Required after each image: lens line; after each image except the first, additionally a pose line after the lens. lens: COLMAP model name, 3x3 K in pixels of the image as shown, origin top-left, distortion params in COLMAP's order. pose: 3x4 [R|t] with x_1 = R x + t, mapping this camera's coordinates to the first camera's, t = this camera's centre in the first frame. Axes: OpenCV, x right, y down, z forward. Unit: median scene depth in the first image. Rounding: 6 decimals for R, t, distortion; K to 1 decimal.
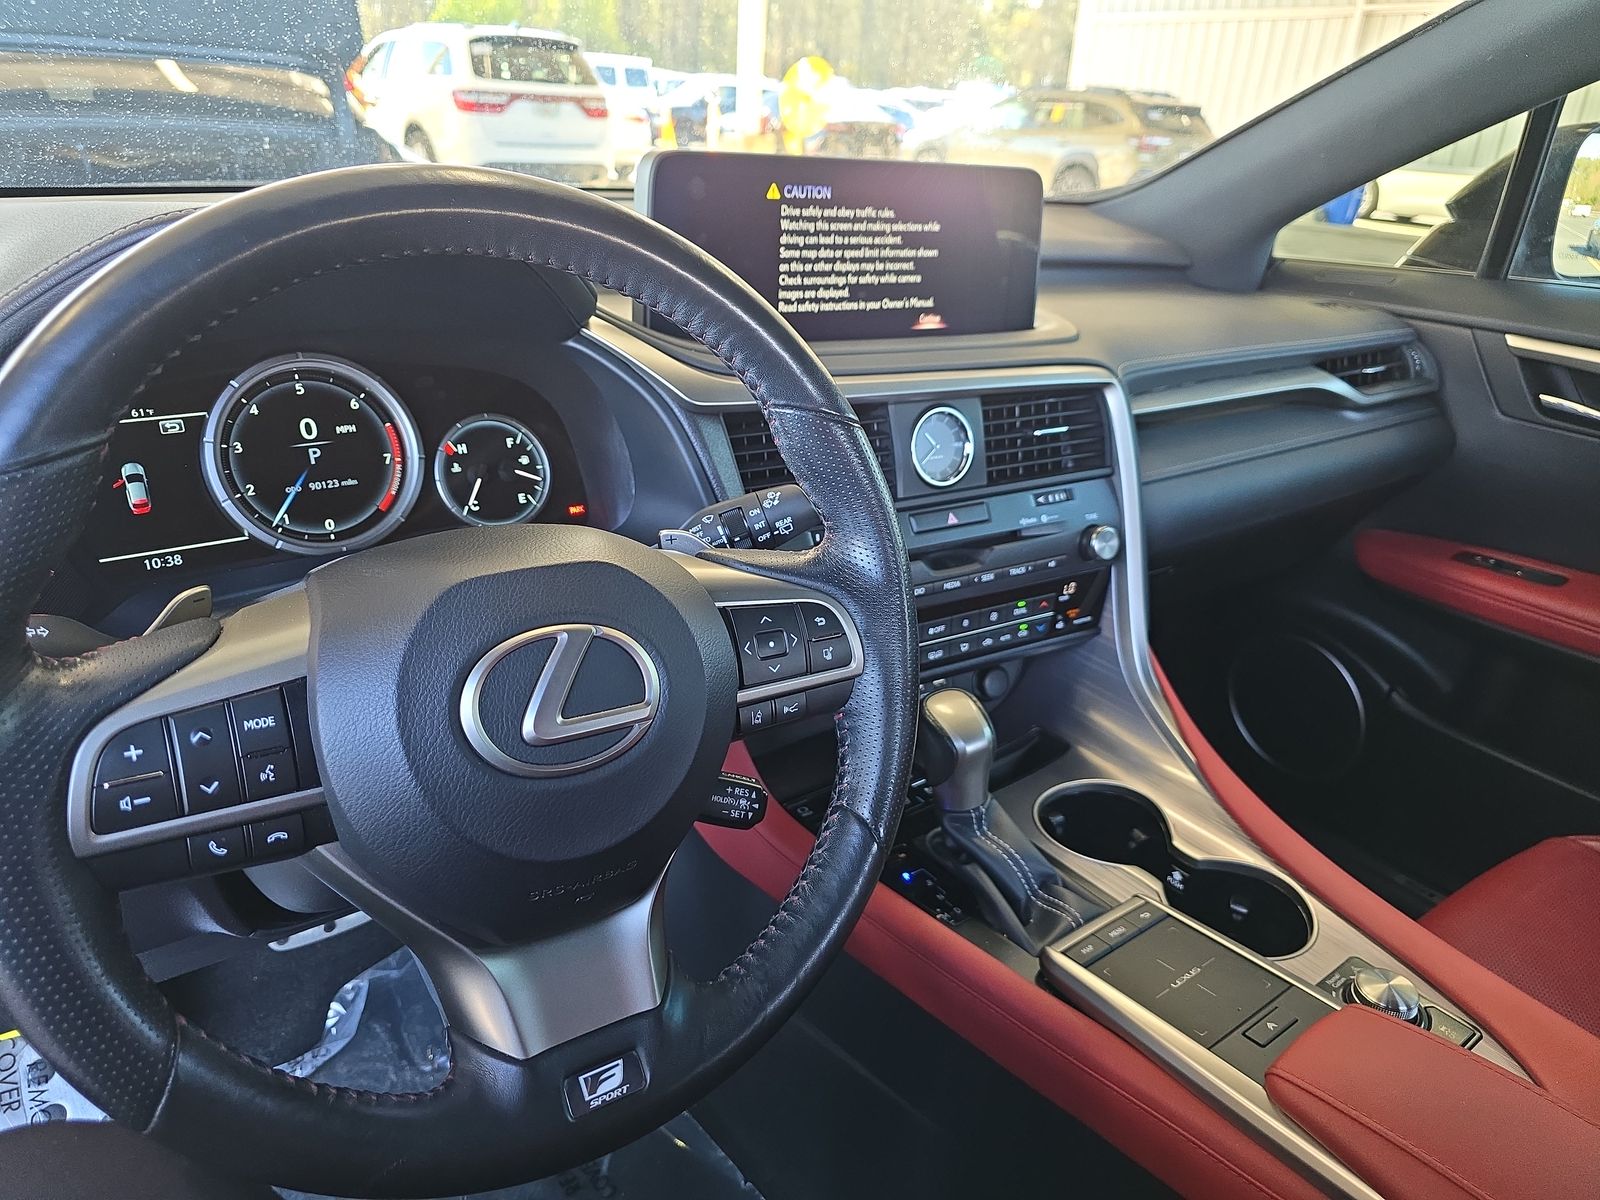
lens RADIAL K [[1136.4, 0, 801.2], [0, 1136.4, 570.6], [0, 0, 1]] dist [0.037169, -0.052065]
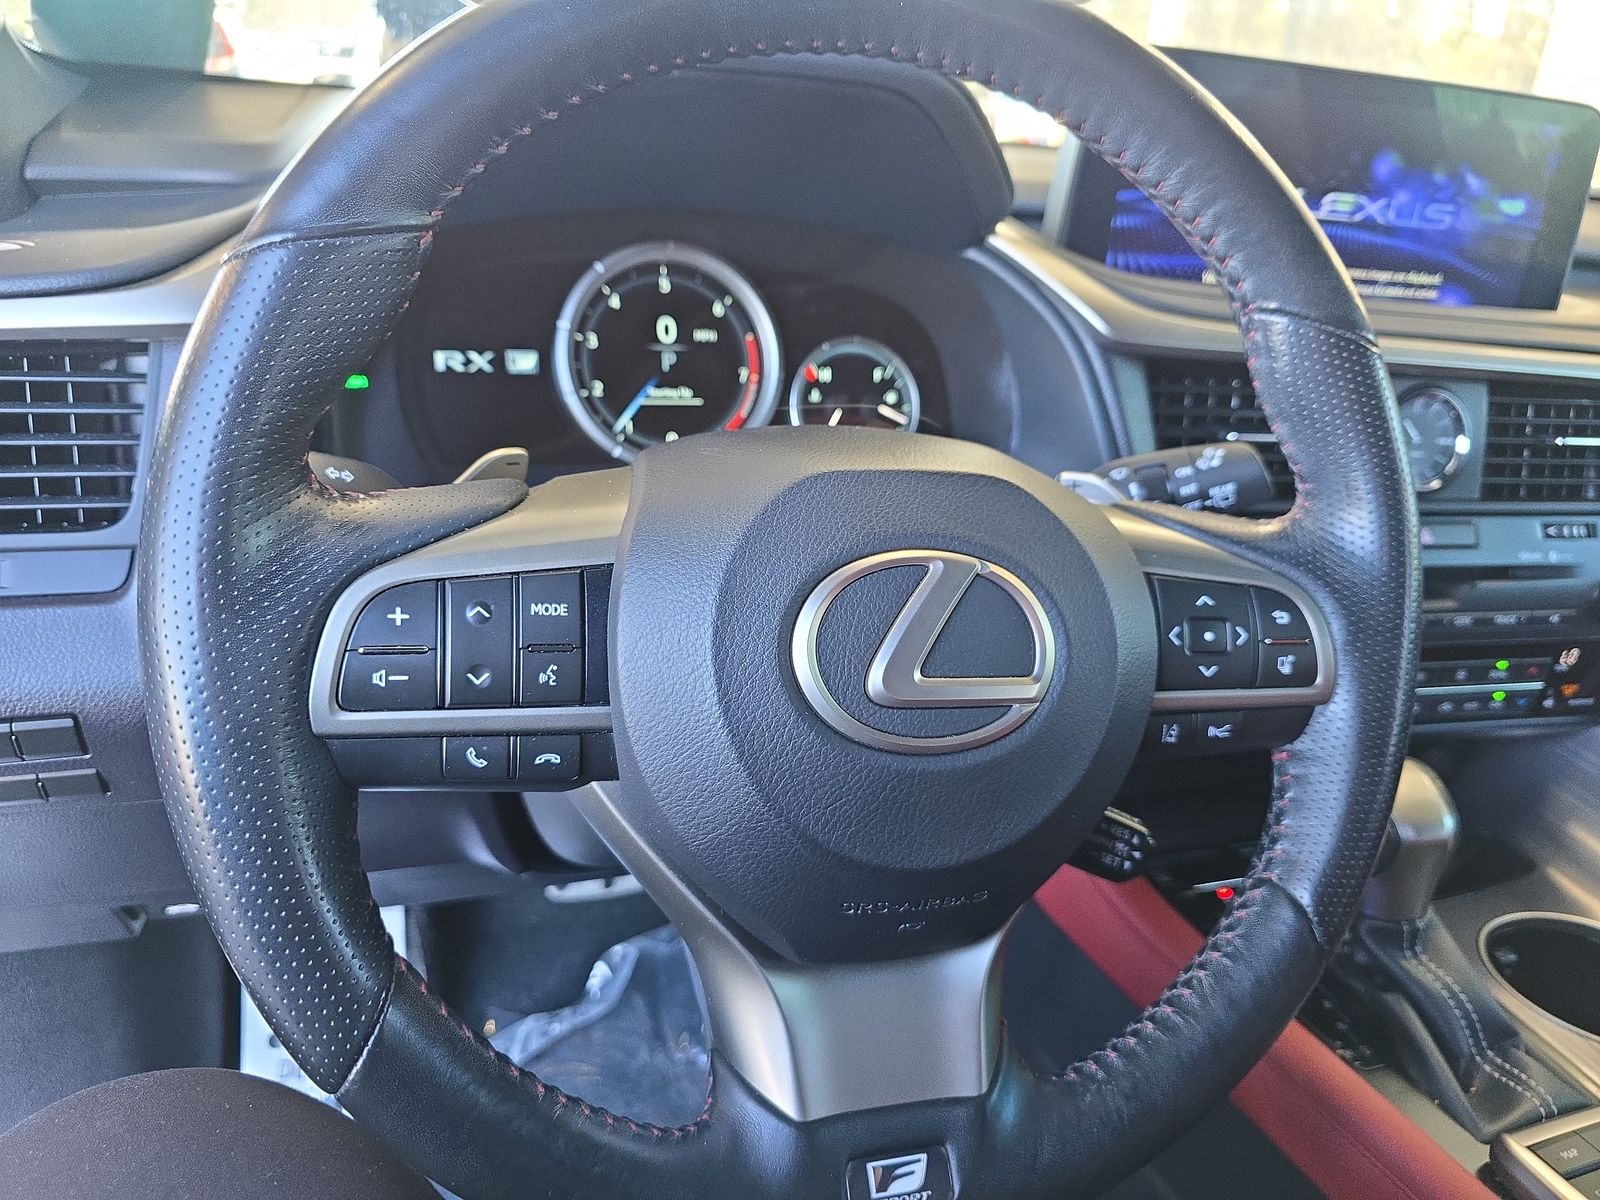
lens RADIAL K [[1136.4, 0, 801.2], [0, 1136.4, 570.6], [0, 0, 1]] dist [0.037169, -0.052065]
pose [[0.951679, 0.145481, -0.270447, -0.064445], [-0.152402, 0.988308, -0.004650, 0.052634], [0.266608, 0.045642, 0.962724, 0.184185]]
